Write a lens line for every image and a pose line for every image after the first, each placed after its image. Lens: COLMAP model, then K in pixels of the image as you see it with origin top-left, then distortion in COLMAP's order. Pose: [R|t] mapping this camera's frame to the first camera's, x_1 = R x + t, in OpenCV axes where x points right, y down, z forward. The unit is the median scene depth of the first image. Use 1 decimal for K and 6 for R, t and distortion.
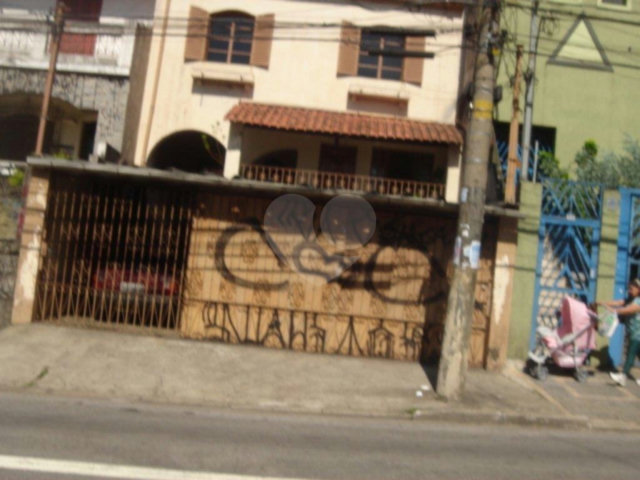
lens RADIAL K [[730.1, 0, 319.9], [0, 730.1, 243.2], [0, 0, 1]] dist [-0.137915, 0.000000]
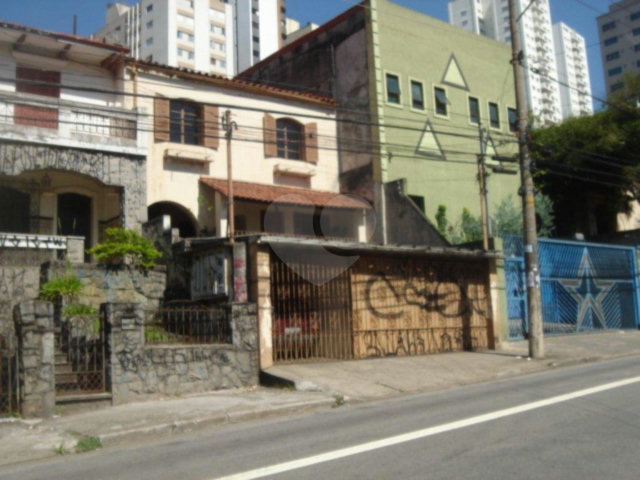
lens RADIAL K [[730.1, 0, 324.1], [0, 730.1, 242.5], [0, 0, 1]] dist [-0.137915, 0.000000]
pose [[0.780674, -0.052383, 0.622739, -1.106521], [0.080777, 0.996580, -0.017435, -0.077046], [-0.619696, 0.063914, 0.782235, -0.096075]]
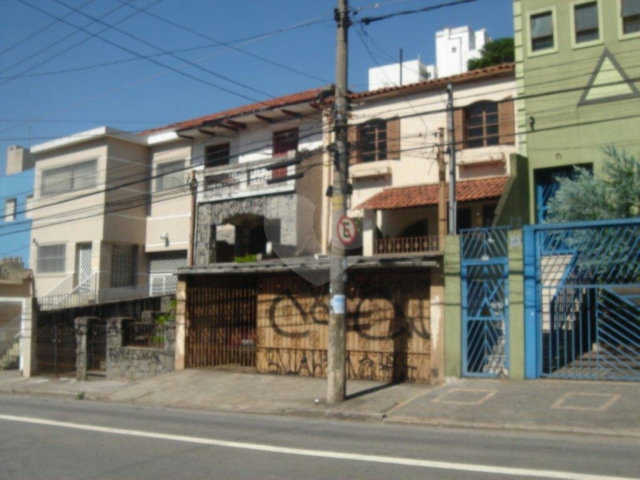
lens RADIAL K [[730.1, 0, 324.9], [0, 730.1, 236.5], [0, 0, 1]] dist [-0.137915, 0.000000]
pose [[0.795874, -0.161286, -0.583585, 0.860964], [0.115517, 0.986611, -0.115132, 0.038685], [0.594340, 0.024217, 0.803849, -0.159402]]
